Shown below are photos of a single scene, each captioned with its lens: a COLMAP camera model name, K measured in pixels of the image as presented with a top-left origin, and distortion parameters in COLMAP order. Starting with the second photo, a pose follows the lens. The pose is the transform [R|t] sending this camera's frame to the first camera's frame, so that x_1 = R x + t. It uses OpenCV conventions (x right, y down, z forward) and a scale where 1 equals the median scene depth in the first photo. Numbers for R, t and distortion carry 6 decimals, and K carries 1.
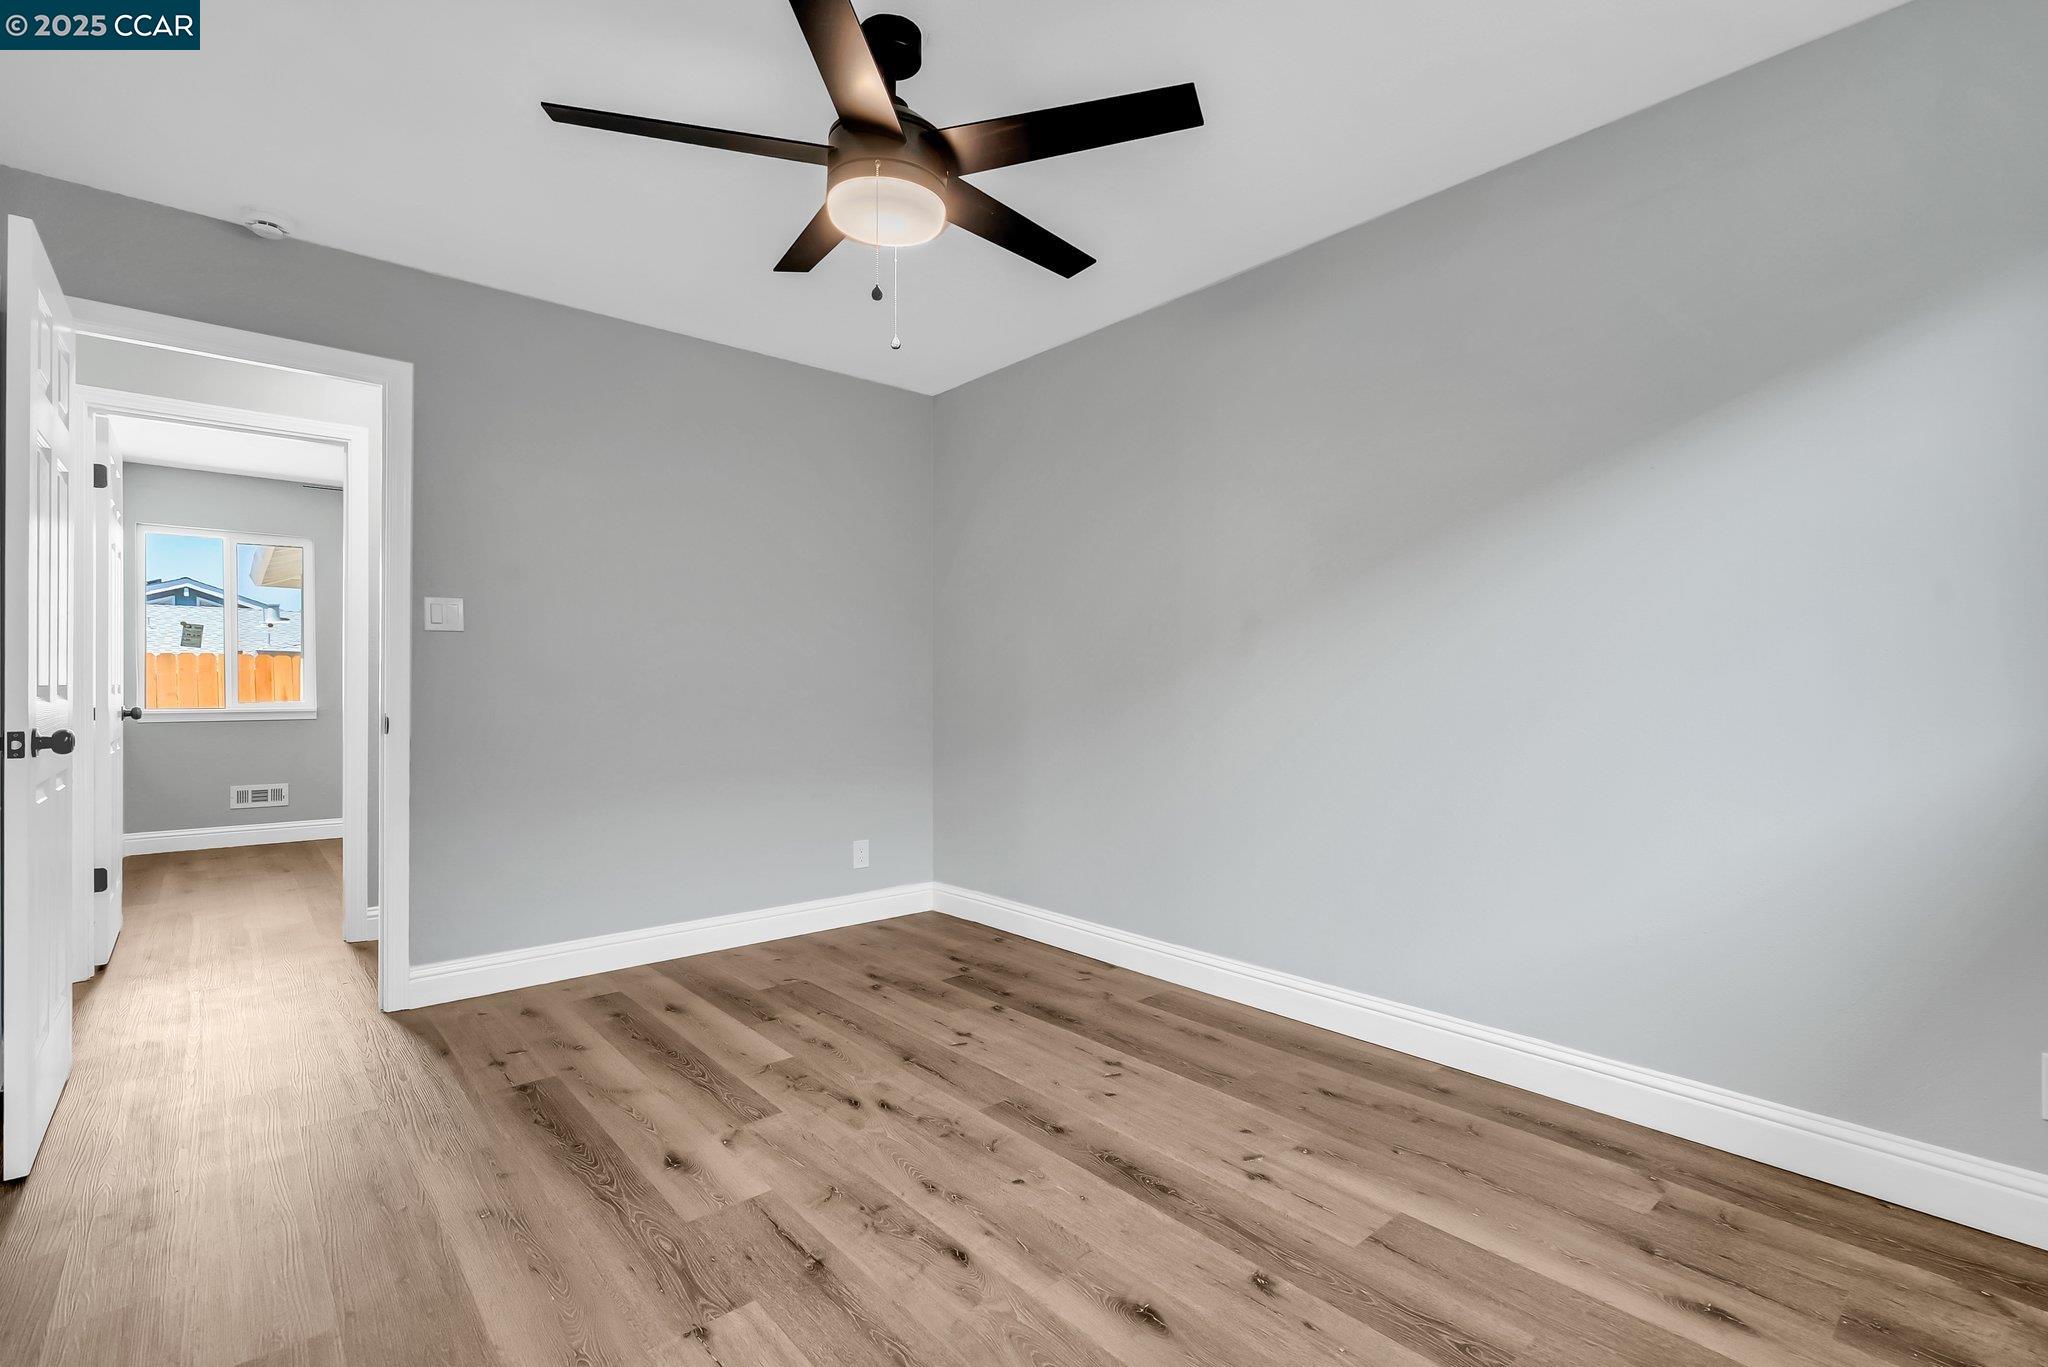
lens RADIAL K [[938.4, 0, 1039.7], [0, 938.4, 681.6], [0, 0, 1]] dist [-0.005549, 0.001845]
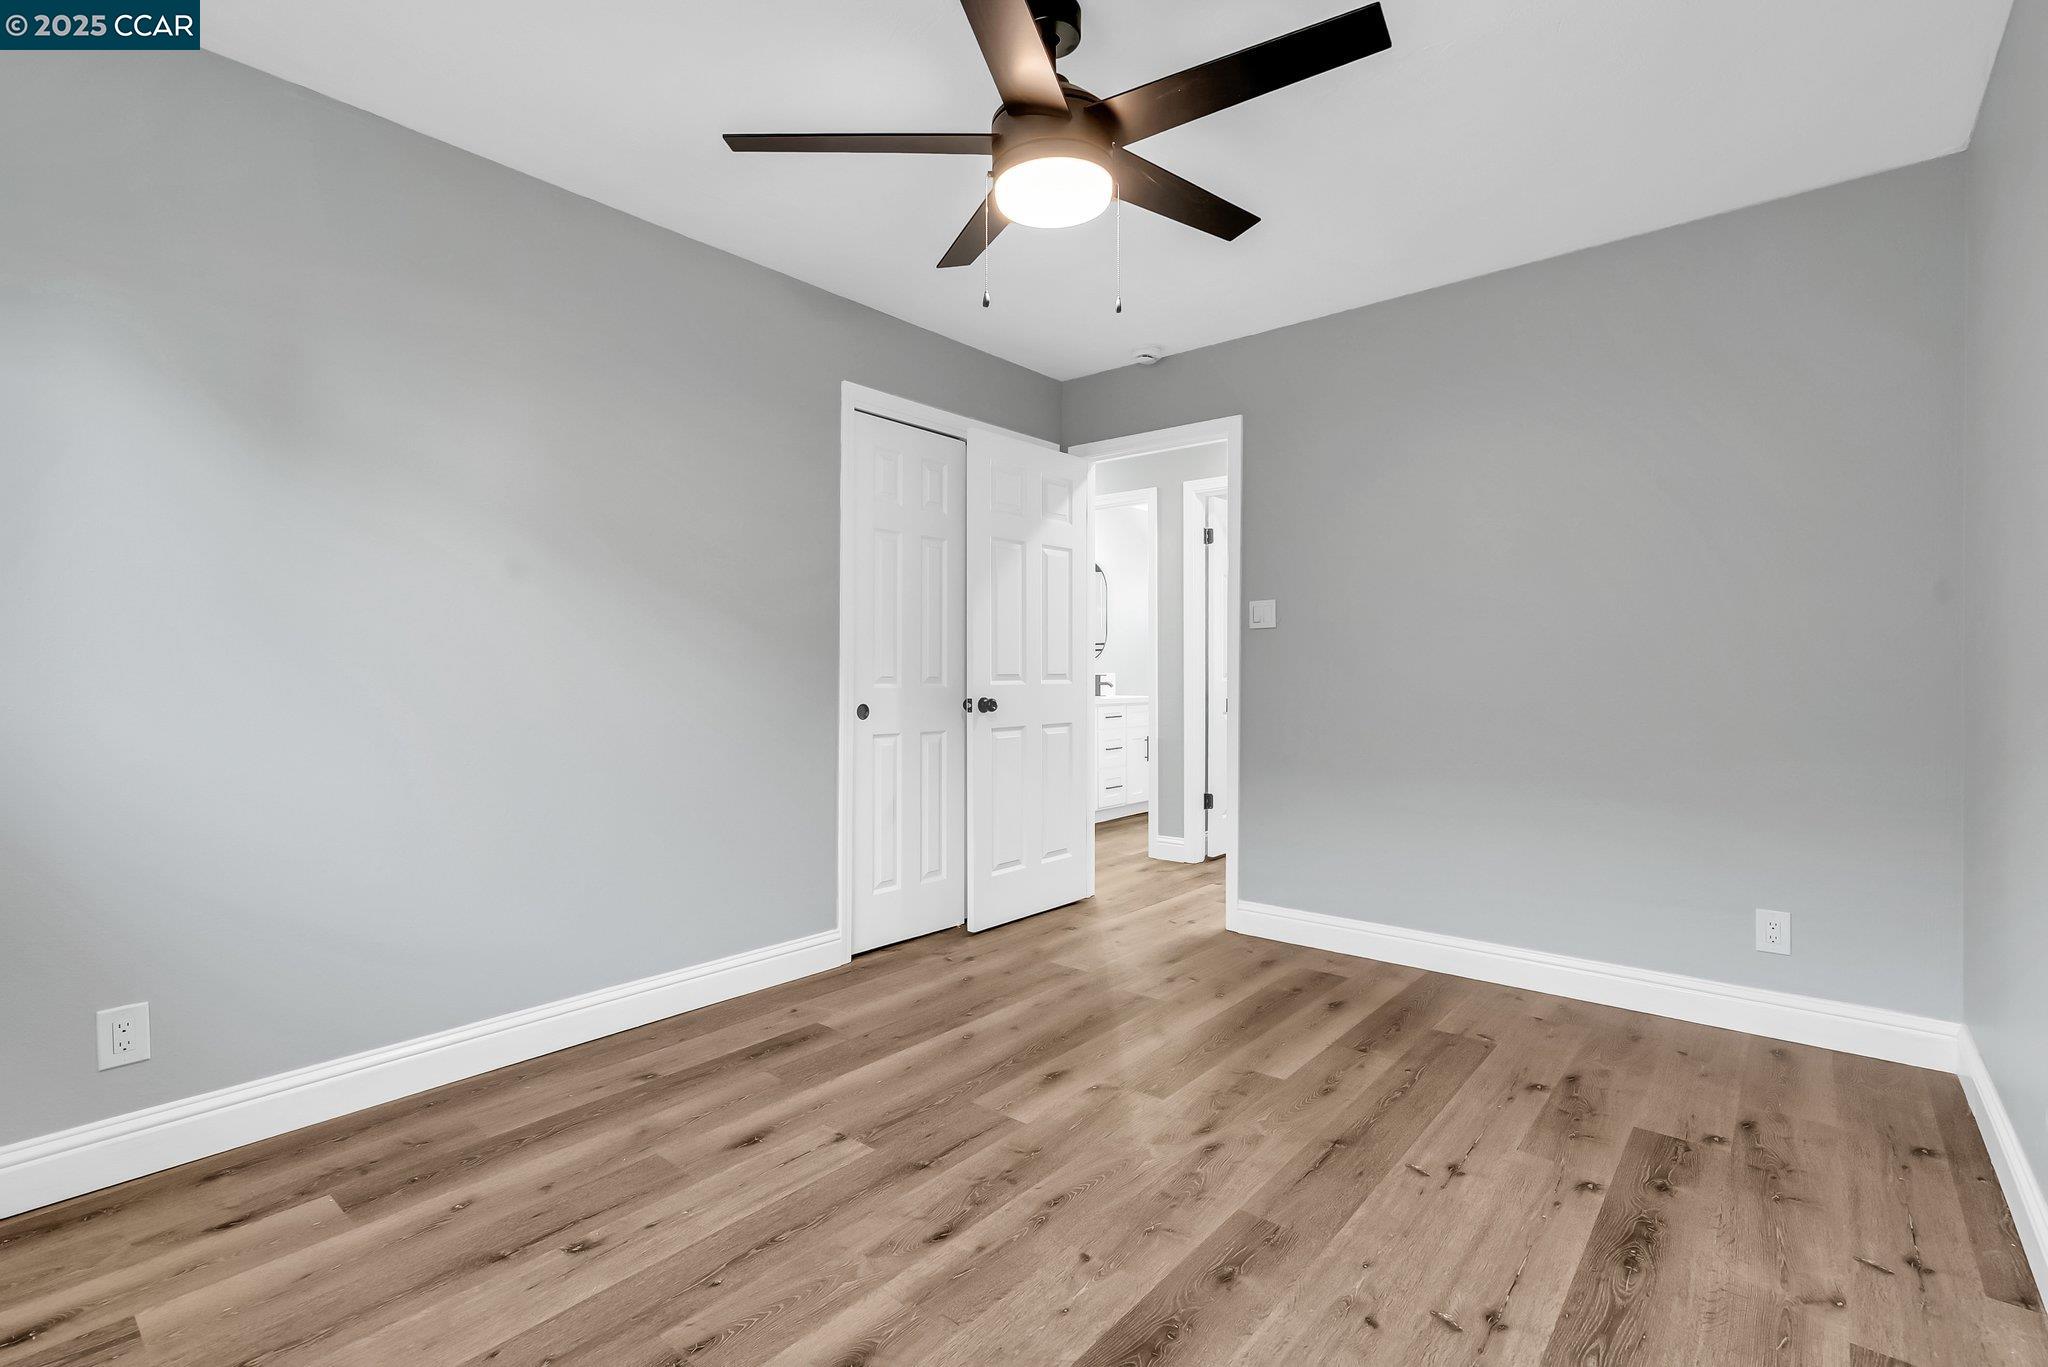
lens RADIAL K [[938.4, 0, 1005.7], [0, 938.4, 667.0], [0, 0, 1]] dist [-0.005549, 0.001845]
pose [[0.126282, -0.008714, -0.991956, 0.601064], [0.006767, 0.999946, -0.007923, 0.003176], [0.991971, -0.005712, 0.126334, 0.607063]]
